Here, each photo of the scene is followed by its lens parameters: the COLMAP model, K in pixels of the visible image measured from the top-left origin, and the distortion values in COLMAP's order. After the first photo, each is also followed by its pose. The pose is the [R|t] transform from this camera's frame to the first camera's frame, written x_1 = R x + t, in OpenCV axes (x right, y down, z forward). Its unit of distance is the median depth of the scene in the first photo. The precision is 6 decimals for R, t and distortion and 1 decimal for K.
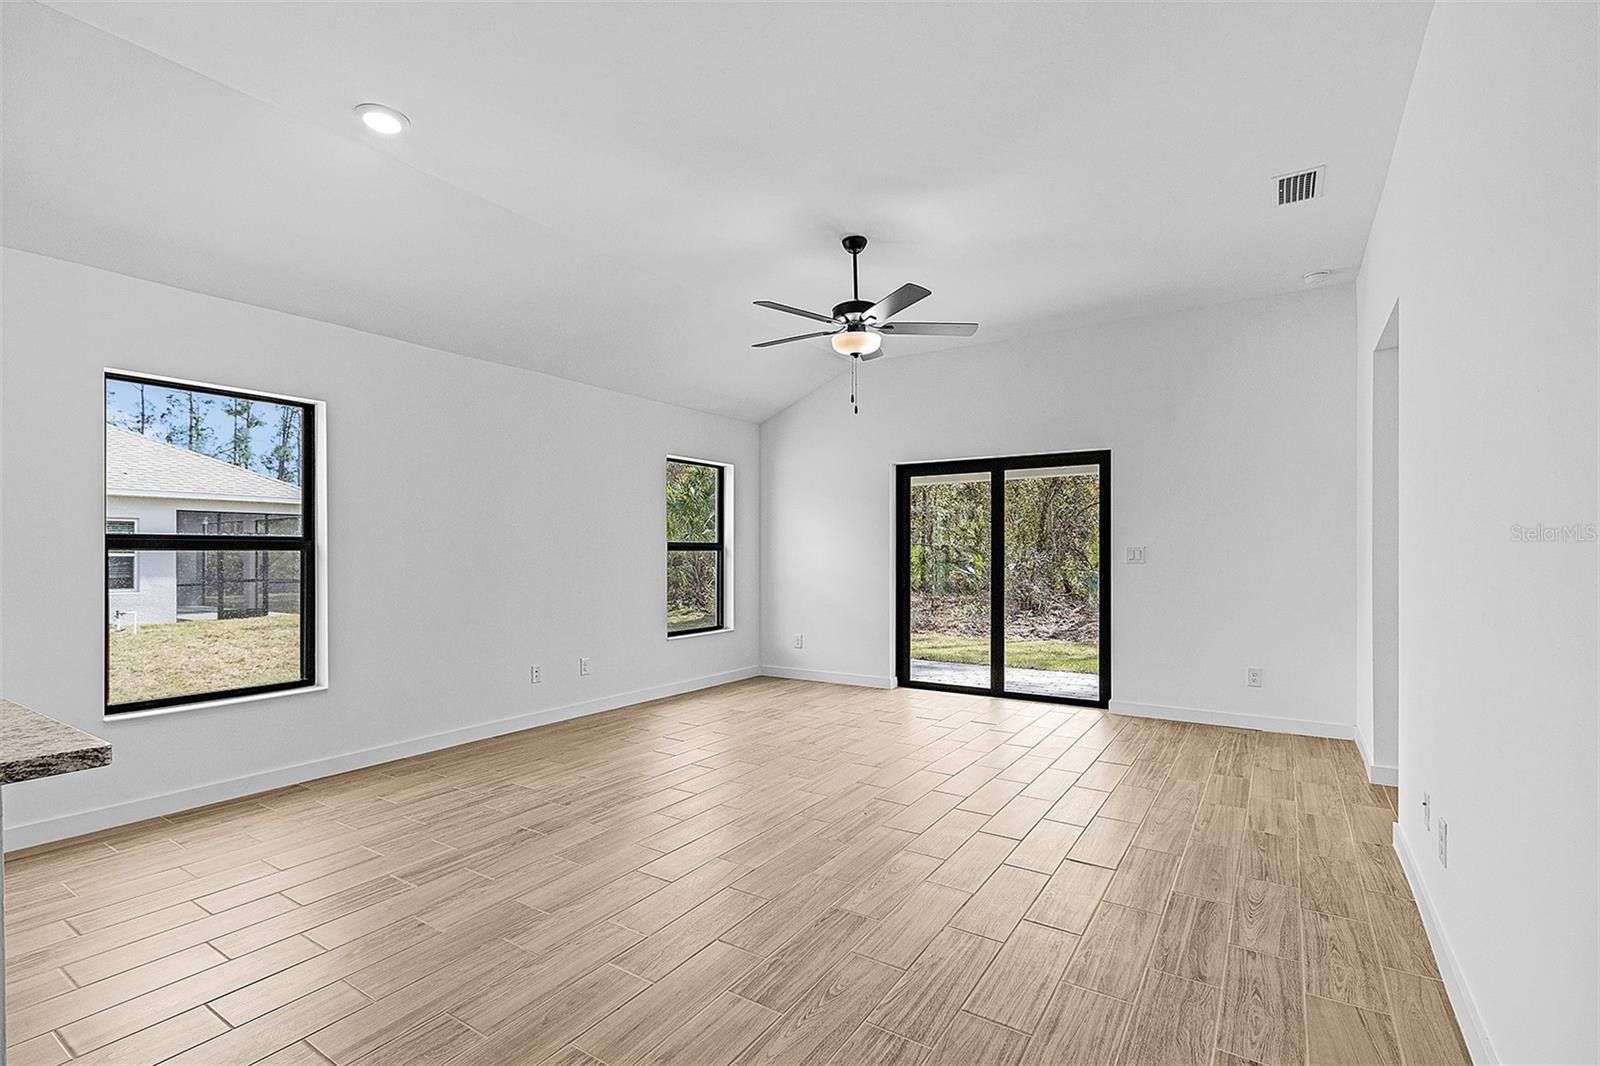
lens RADIAL K [[743.2, 0, 781.5], [0, 743.2, 554.7], [0, 0, 1]] dist [0.004522, -0.000422]
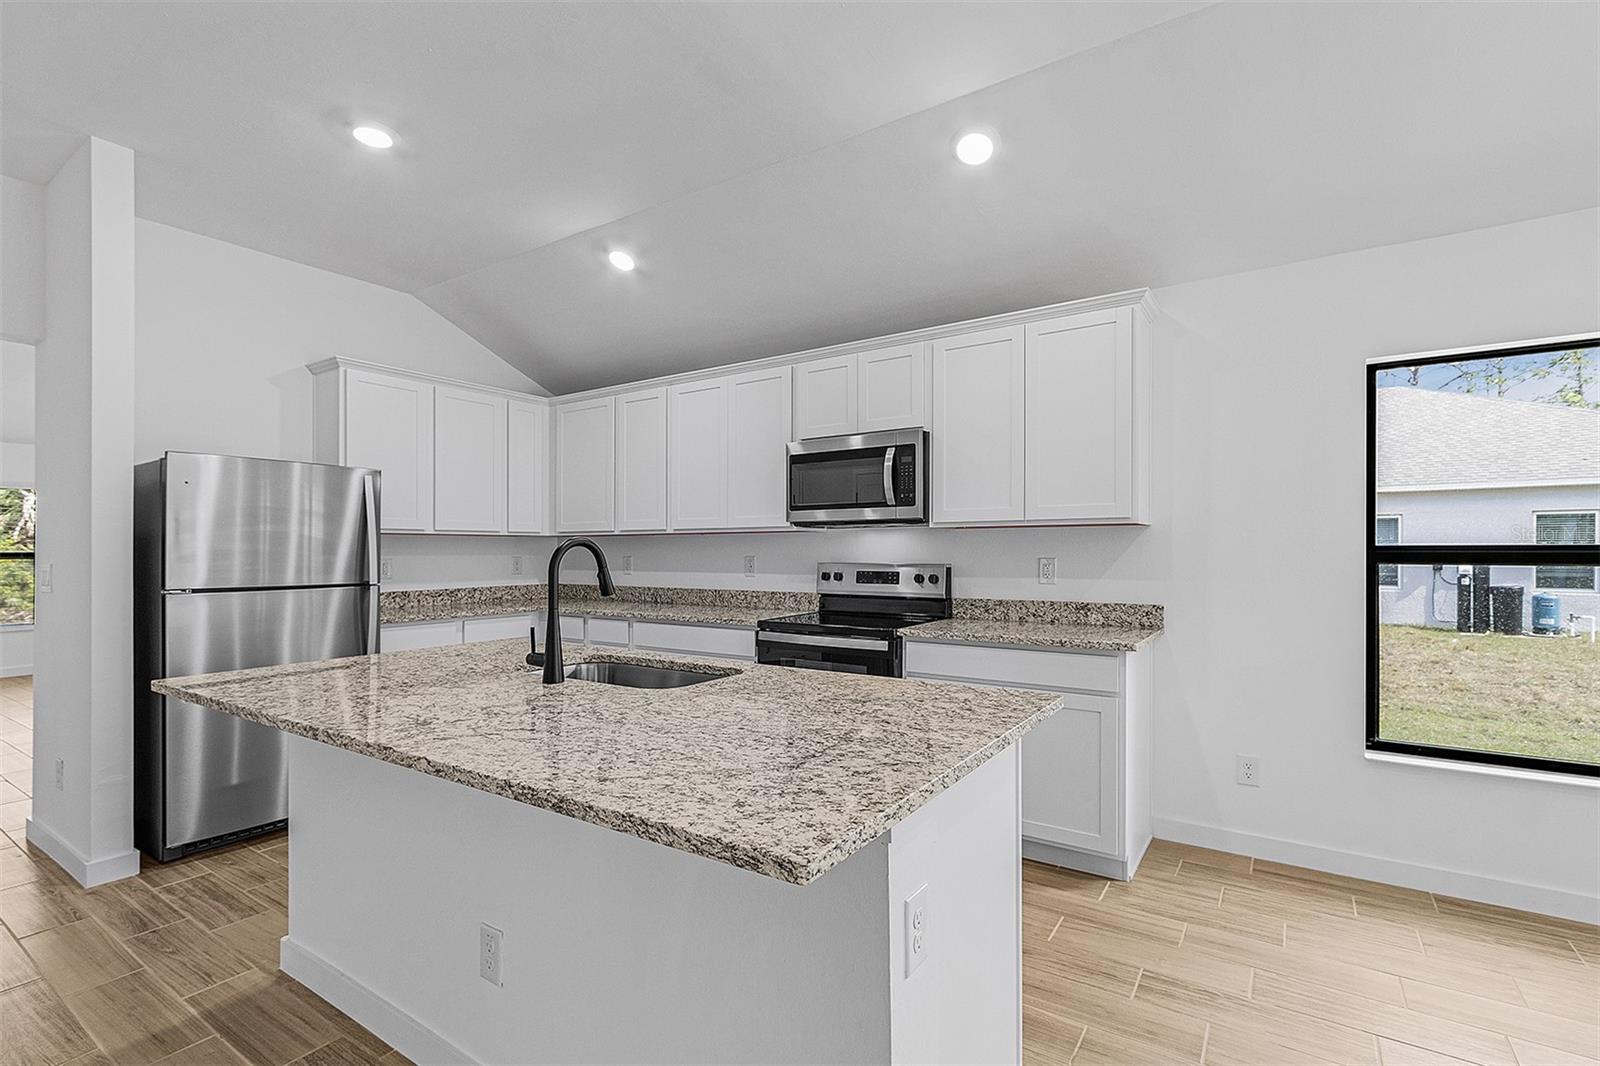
lens RADIAL K [[743.2, 0, 782.5], [0, 743.2, 548.7], [0, 0, 1]] dist [0.004522, -0.000422]
pose [[0.011155, 0.002266, -0.999935, -0.027345], [-0.001357, 0.999997, 0.002251, -0.023218], [0.999937, 0.001332, 0.011158, 0.268079]]
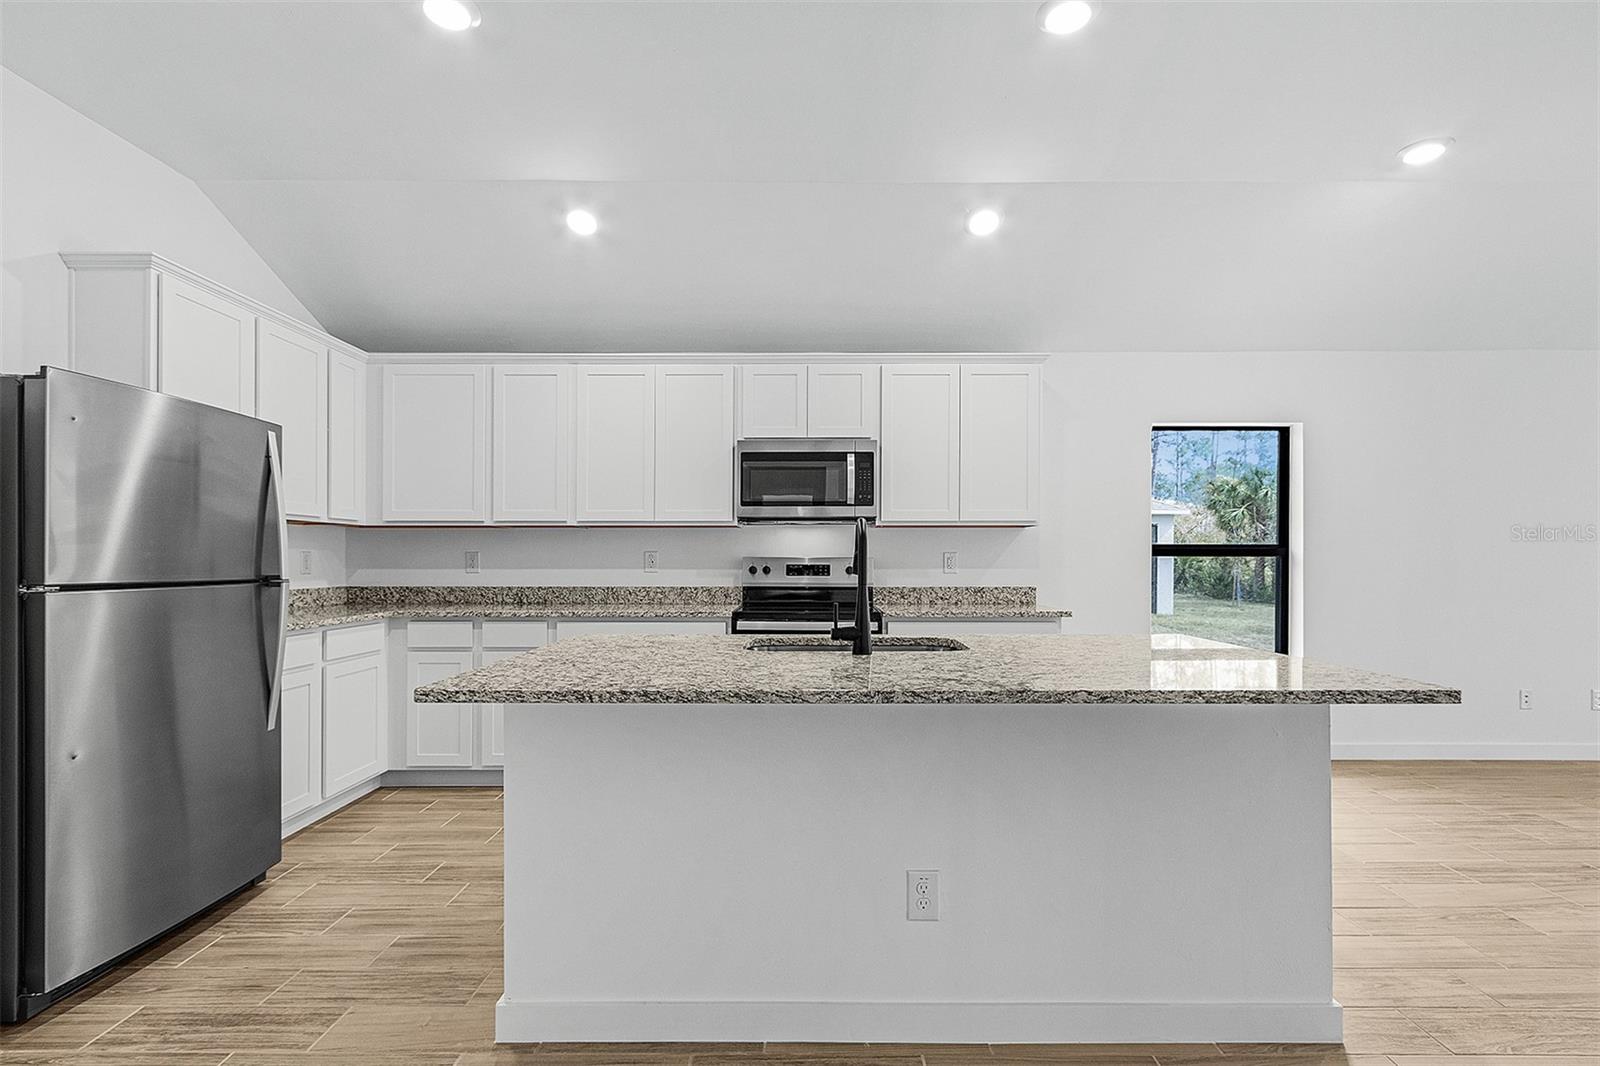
lens RADIAL K [[743.2, 0, 824.5], [0, 743.2, 561.9], [0, 0, 1]] dist [0.004522, -0.000422]
pose [[0.571381, 0.007592, -0.820650, -0.116266], [-0.006823, 0.999967, 0.004501, 0.001936], [0.820657, 0.003028, 0.571414, -0.237320]]
